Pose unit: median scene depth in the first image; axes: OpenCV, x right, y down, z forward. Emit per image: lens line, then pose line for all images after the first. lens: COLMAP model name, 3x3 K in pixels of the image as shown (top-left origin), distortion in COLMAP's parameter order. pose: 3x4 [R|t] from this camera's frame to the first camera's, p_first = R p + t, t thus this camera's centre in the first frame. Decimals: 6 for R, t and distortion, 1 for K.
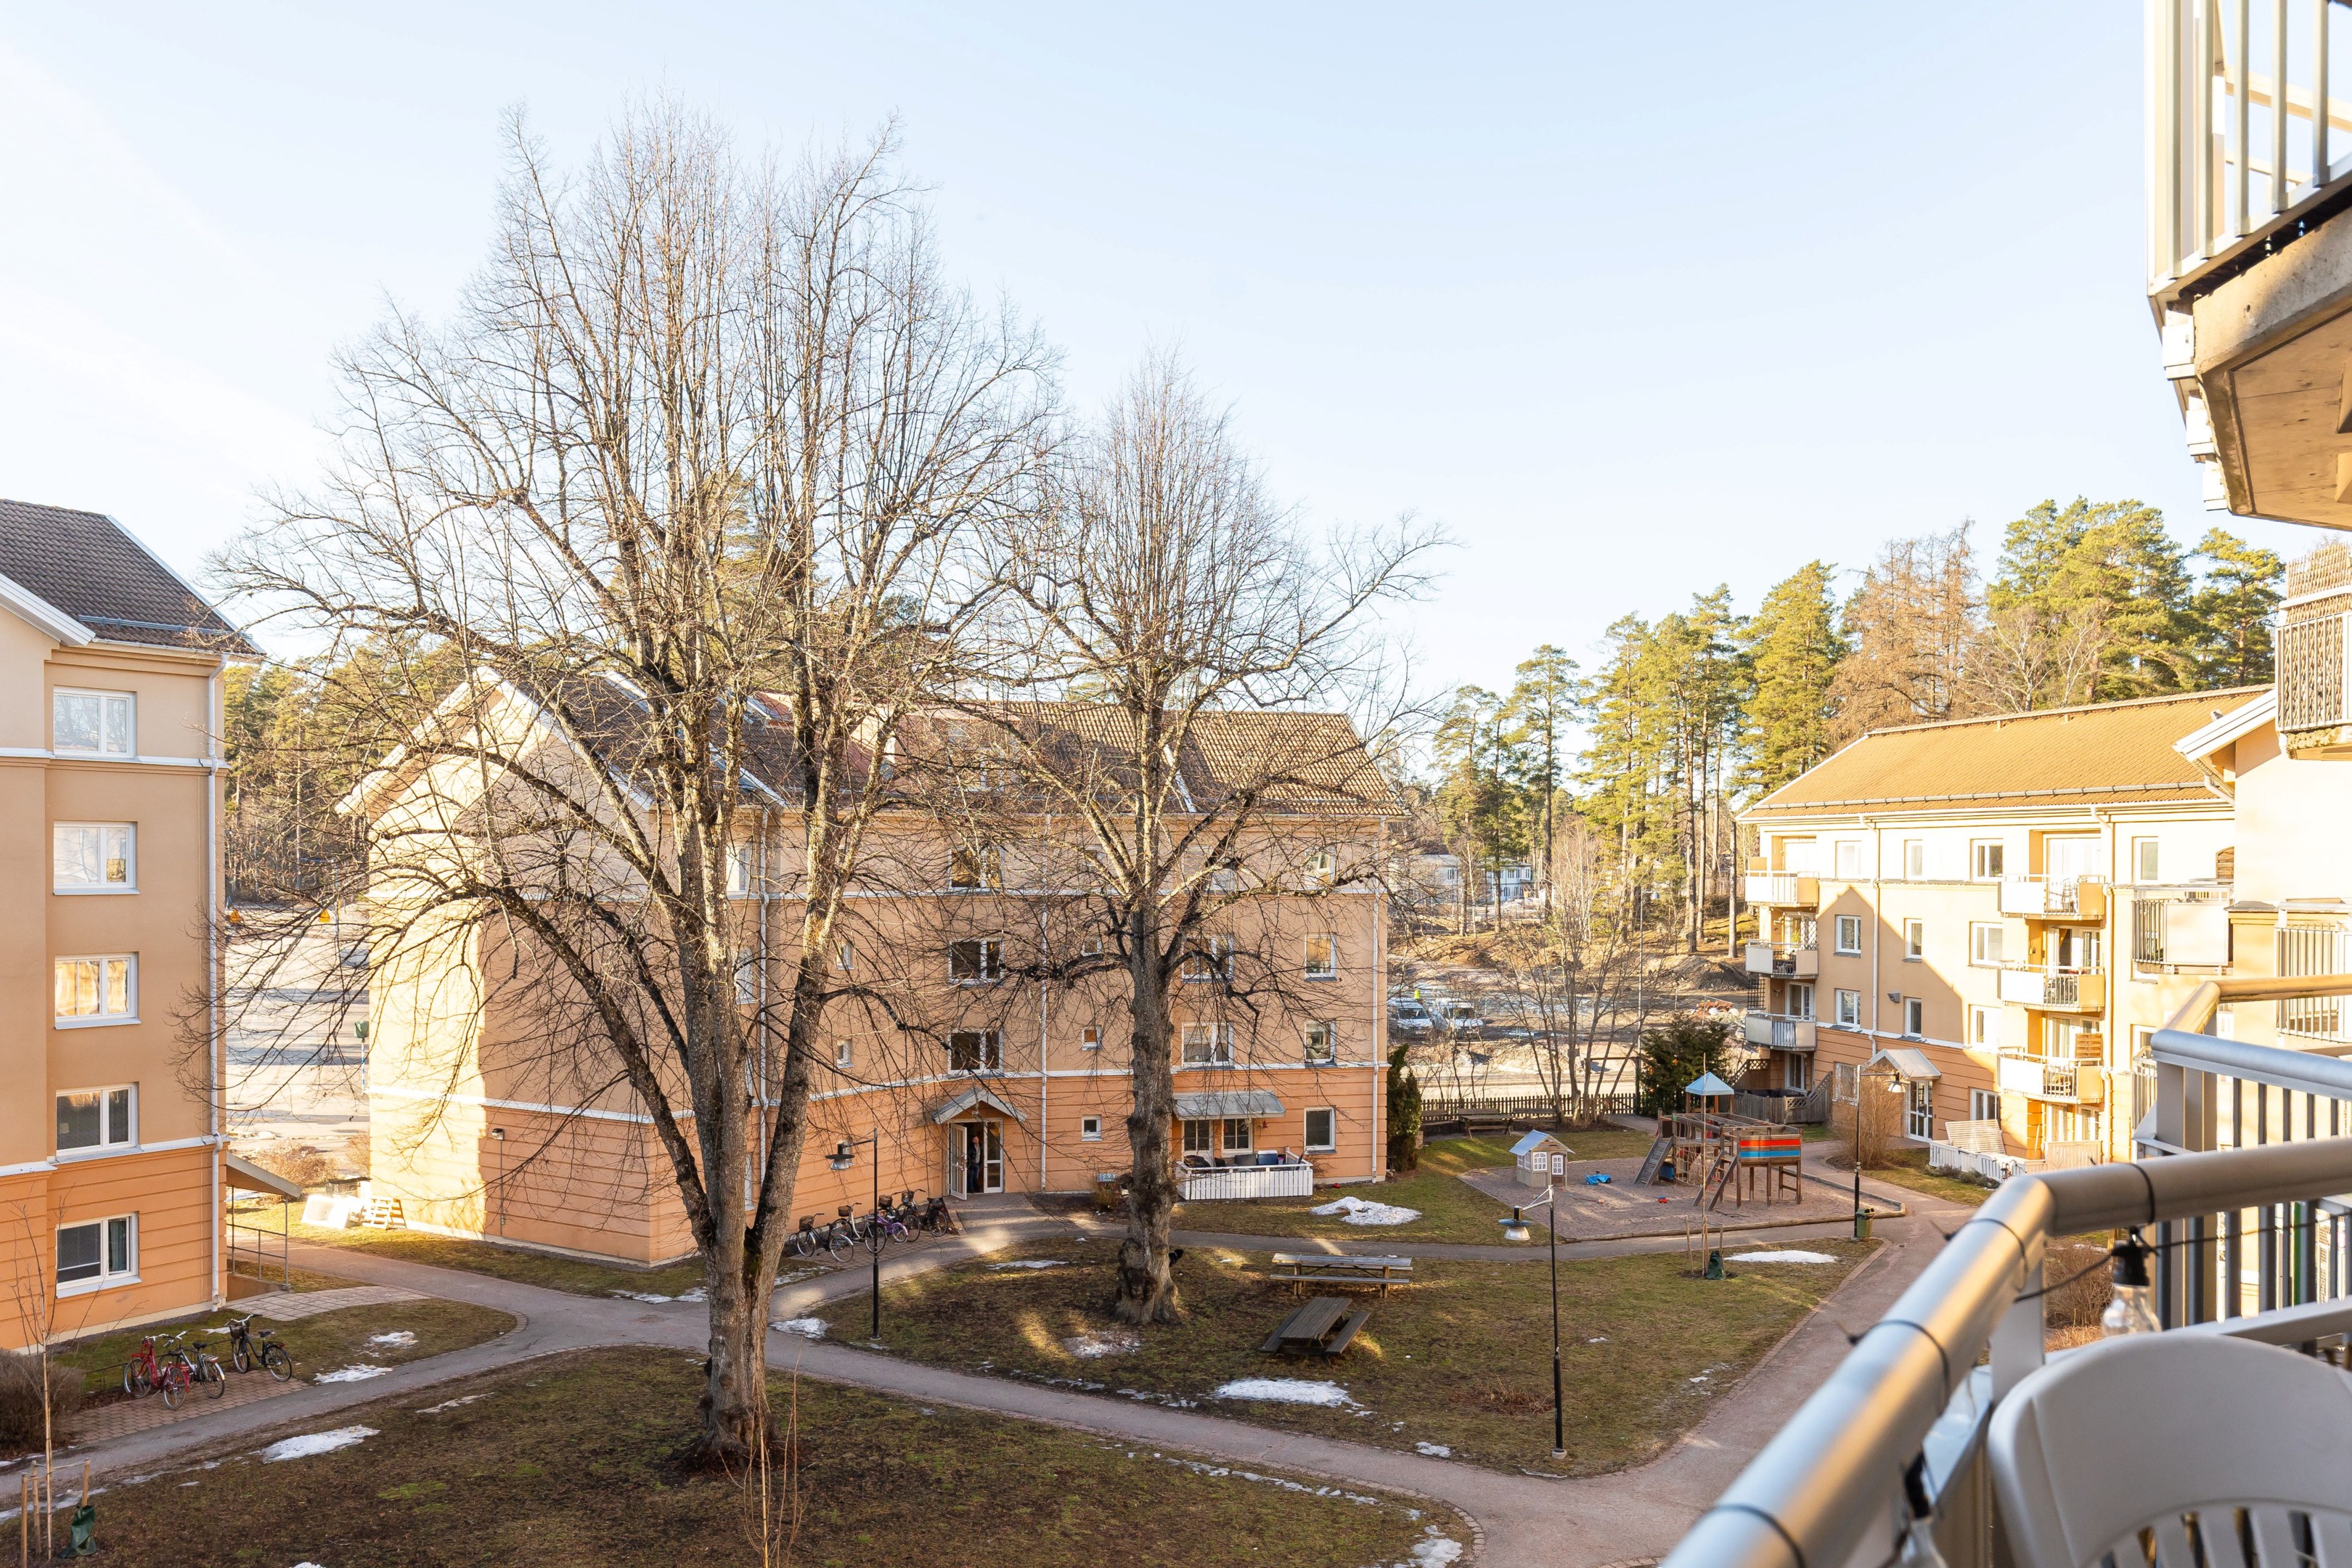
lens RADIAL K [[1827.5, 0, 1238.4], [0, 1827.5, 871.0], [0, 0, 1]] dist [0.028877, -0.024448]
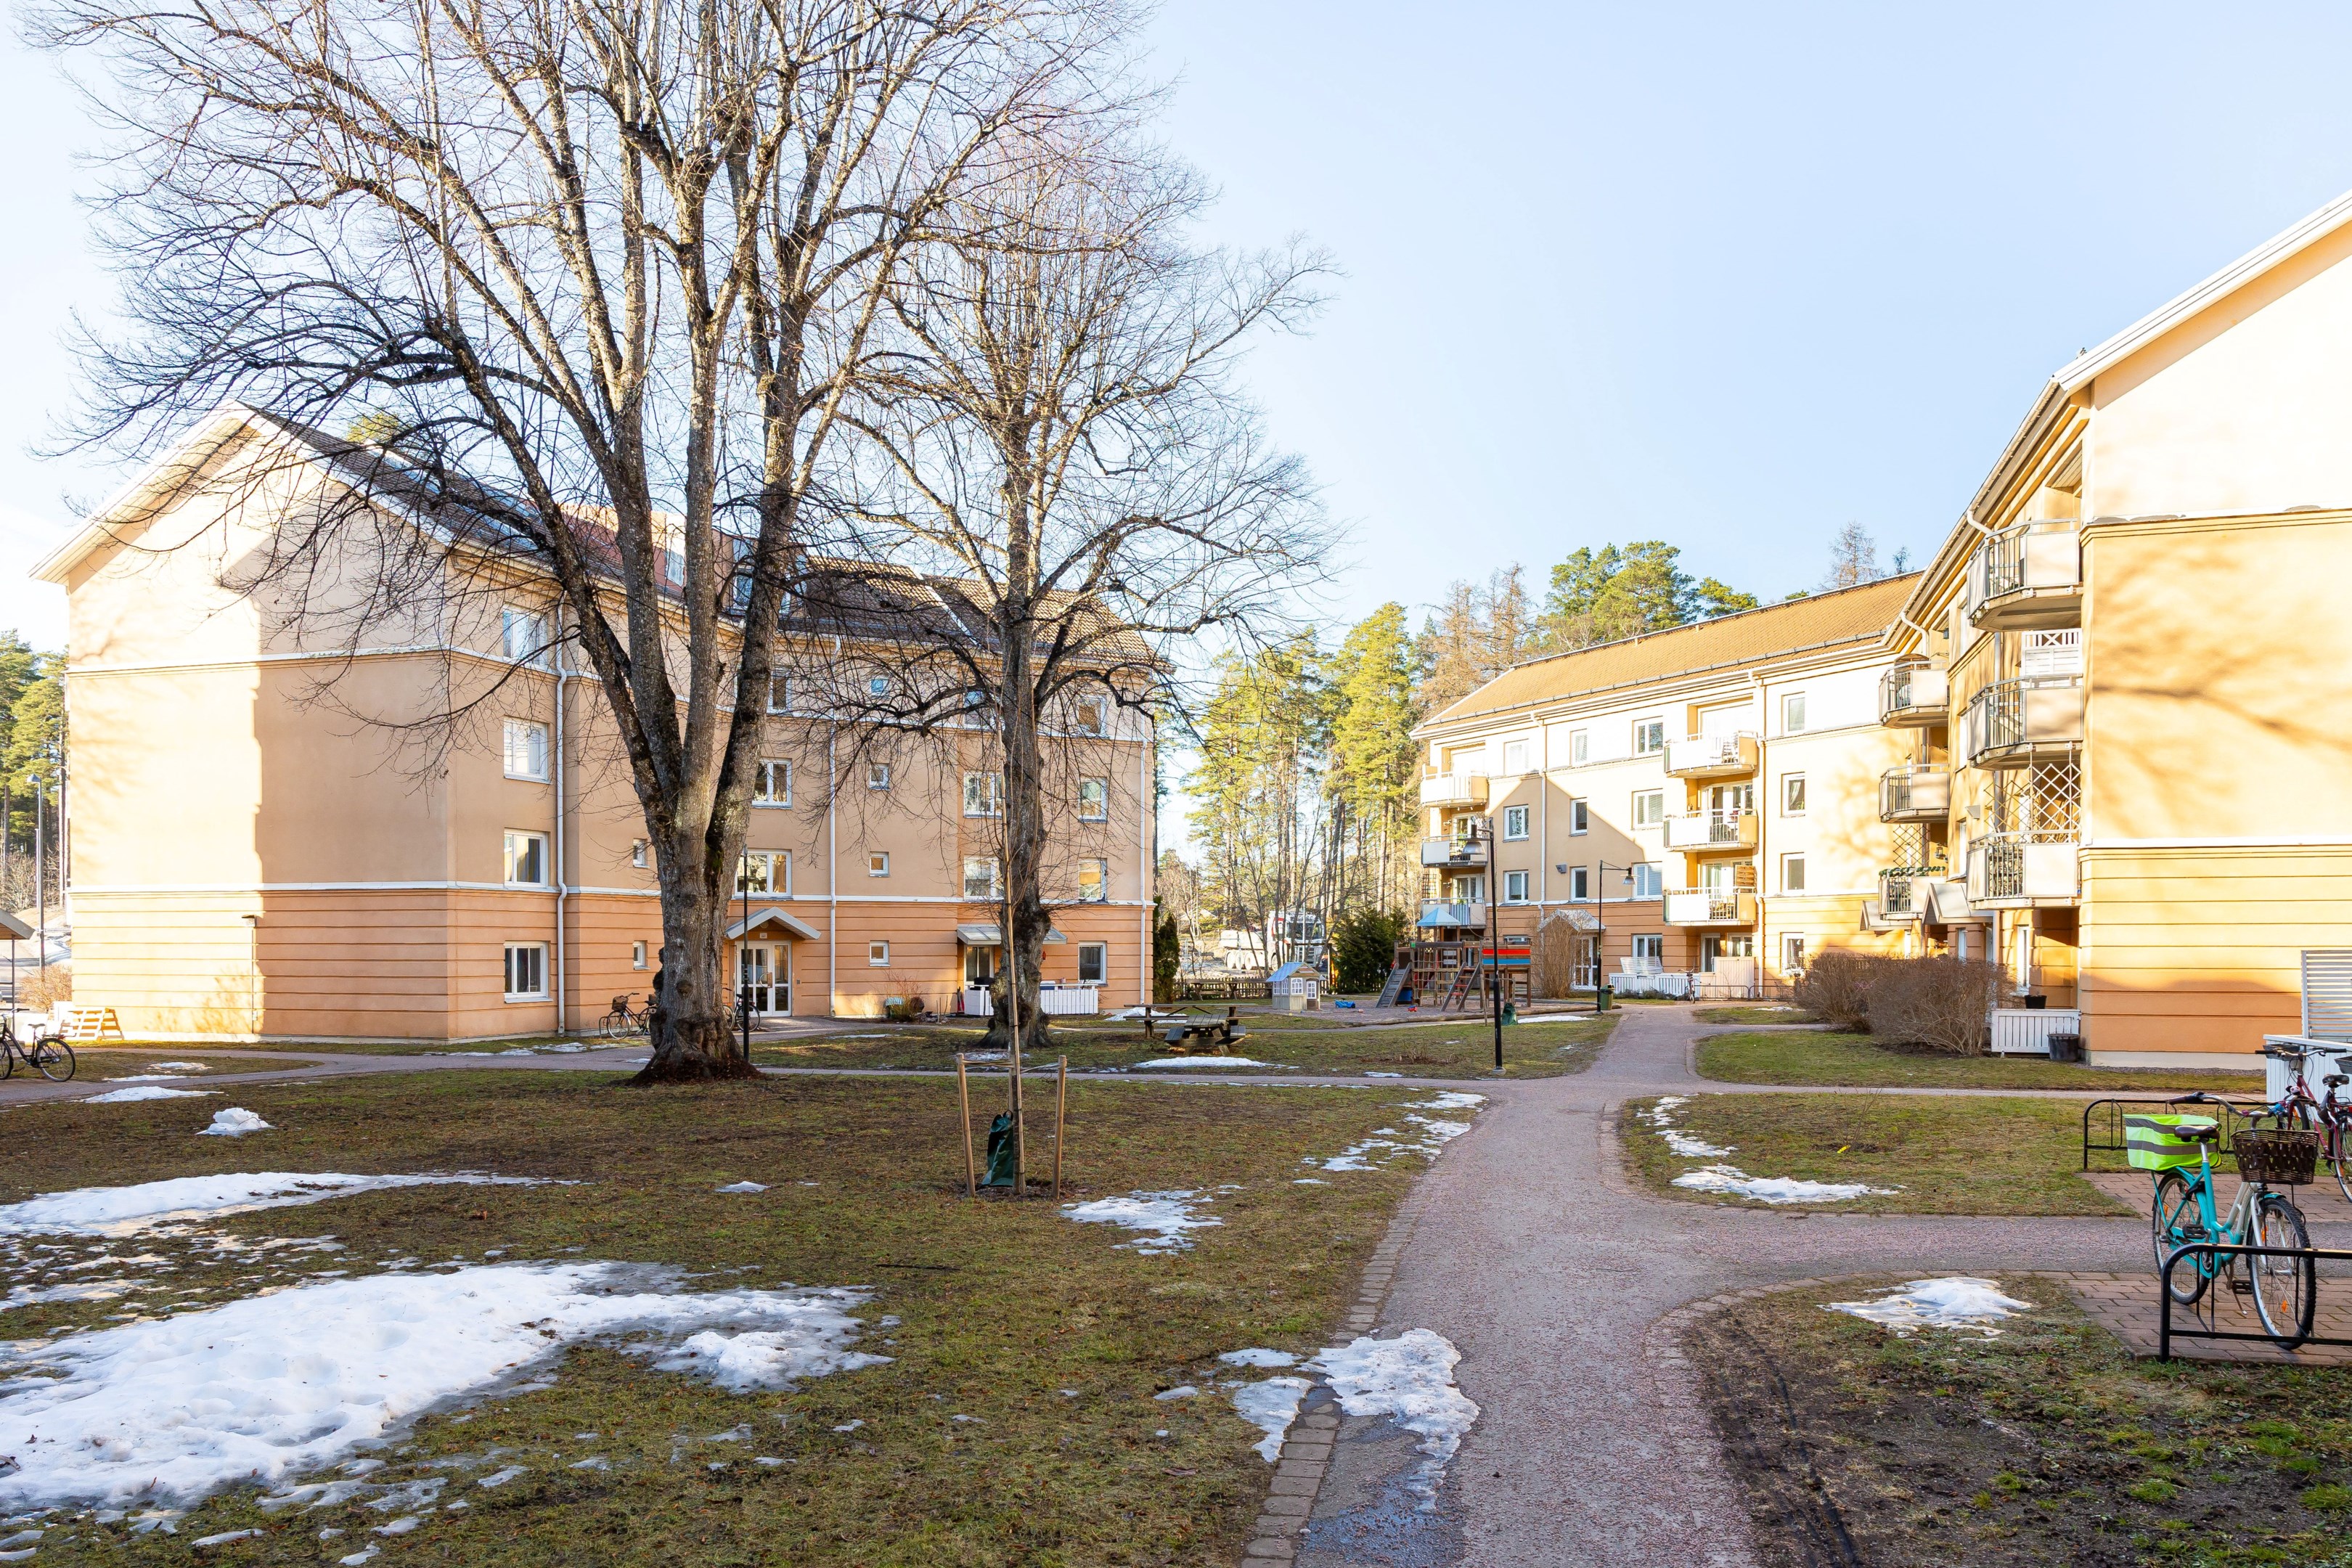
lens RADIAL K [[1623.7, 0, 1245.1], [0, 1623.7, 963.8], [0, 0, 1]] dist [0.010235, -0.003381]
pose [[0.964028, -0.007954, 0.265682, -0.107455], [0.008270, 0.999966, -0.000070, 0.128032], [-0.265673, 0.002265, 0.964061, 0.067729]]
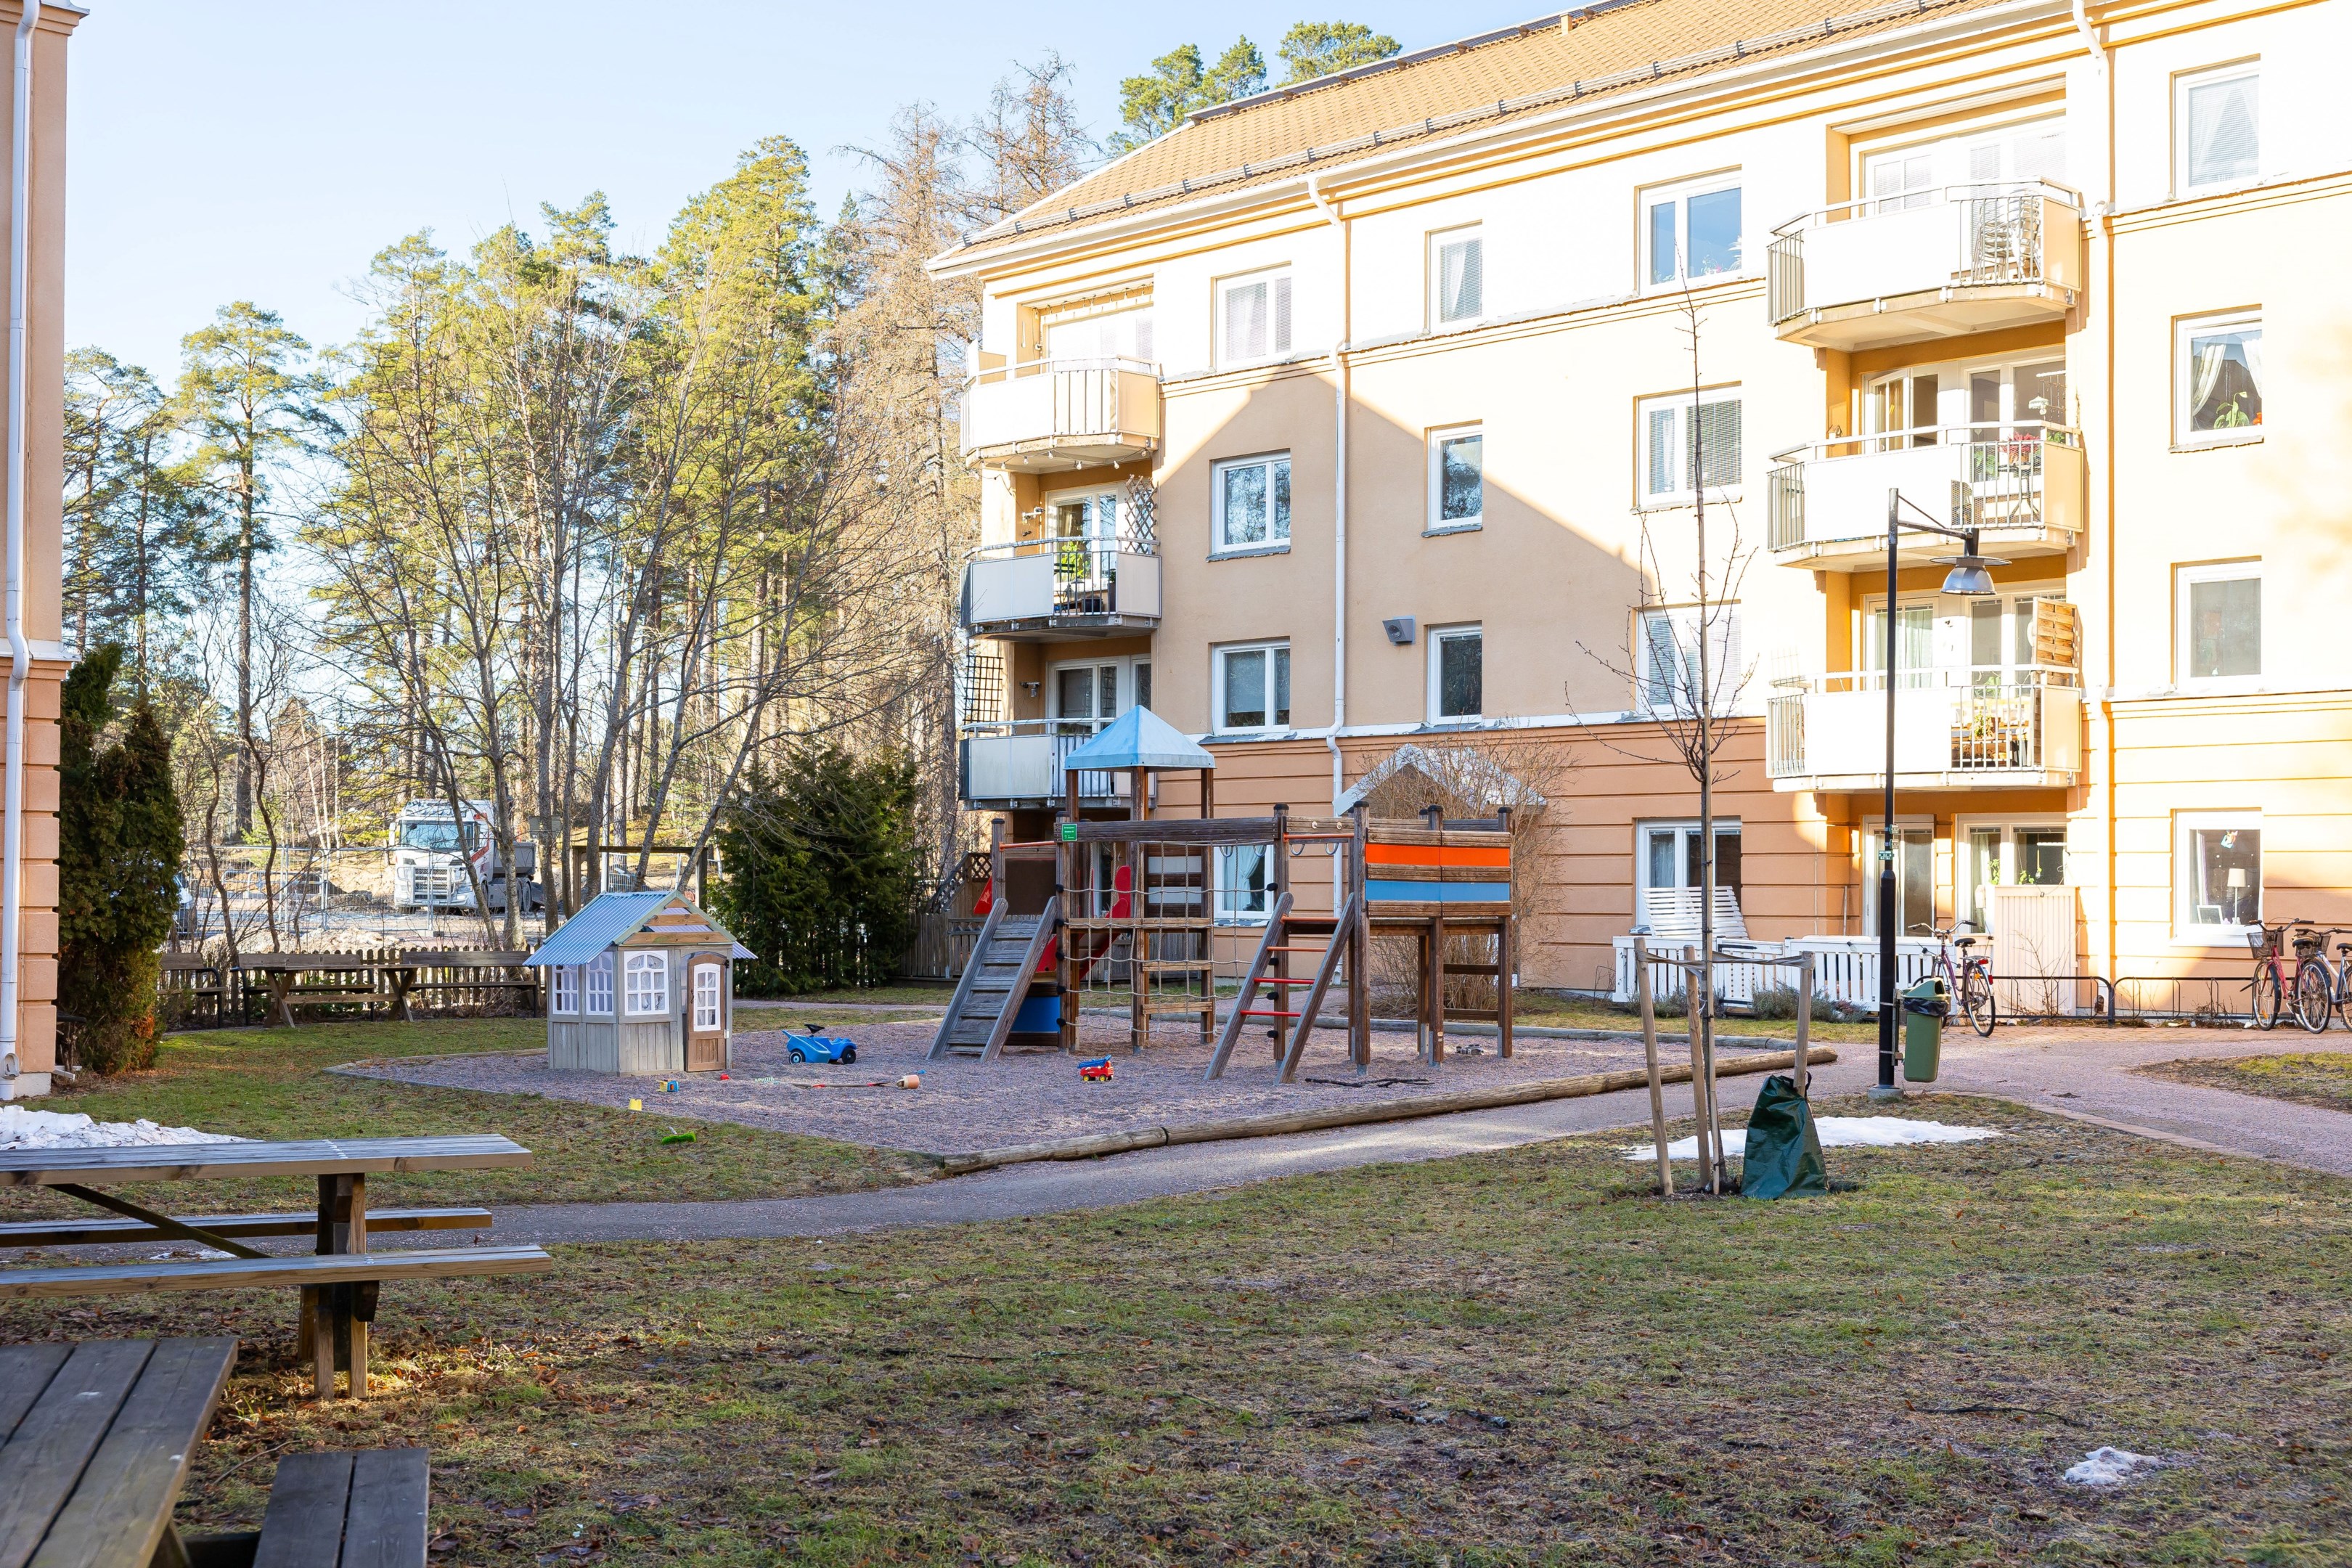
lens RADIAL K [[2725.6, 0, 1155.2], [0, 2725.6, 797.5], [0, 0, 1]] dist [0.001610, 0.000000]
pose [[0.865513, 0.017585, 0.500578, 0.018525], [0.005079, 0.999024, -0.043877, 0.131332], [-0.500861, 0.040519, 0.864579, 0.523599]]
